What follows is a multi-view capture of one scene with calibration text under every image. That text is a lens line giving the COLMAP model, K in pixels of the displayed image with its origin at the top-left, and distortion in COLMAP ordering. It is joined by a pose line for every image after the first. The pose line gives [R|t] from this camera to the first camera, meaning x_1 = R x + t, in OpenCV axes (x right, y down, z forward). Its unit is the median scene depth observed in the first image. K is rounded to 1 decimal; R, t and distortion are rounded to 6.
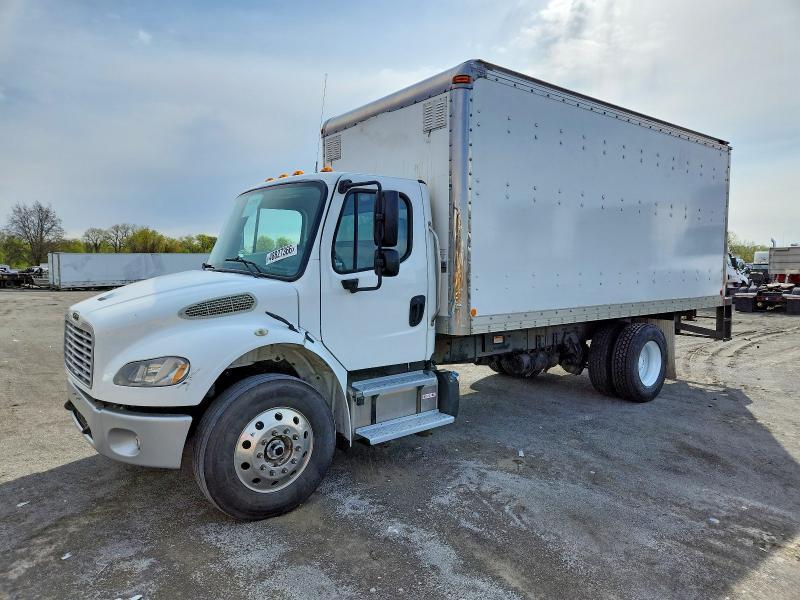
lens RADIAL K [[554.2, 0, 400.0], [0, 554.2, 300.0], [0, 0, 1]] dist [0.006796, 0.001715]
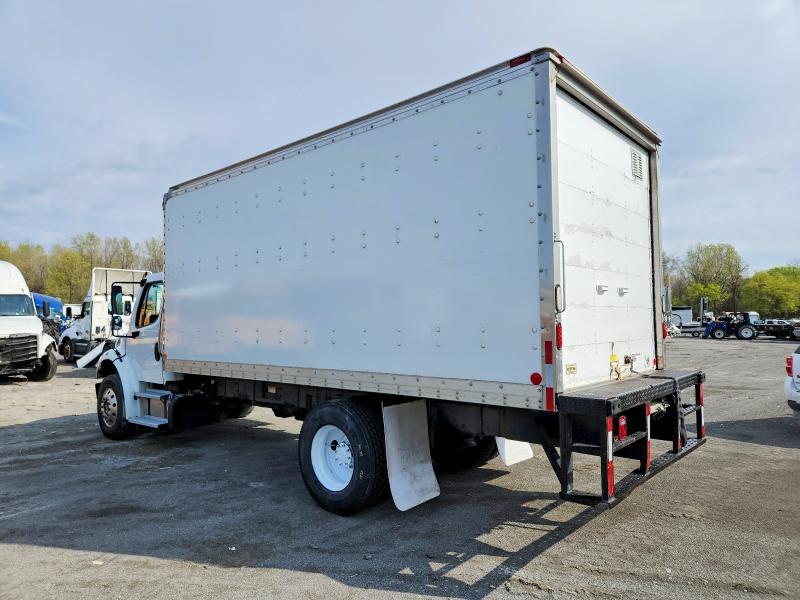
lens RADIAL K [[554.2, 0, 400.0], [0, 554.2, 300.0], [0, 0, 1]] dist [0.006796, 0.001715]
pose [[0.191224, -0.034401, -0.980943, 1.238582], [-0.044993, 0.998028, -0.043771, -0.064950], [0.980515, 0.052506, 0.189299, 0.979943]]
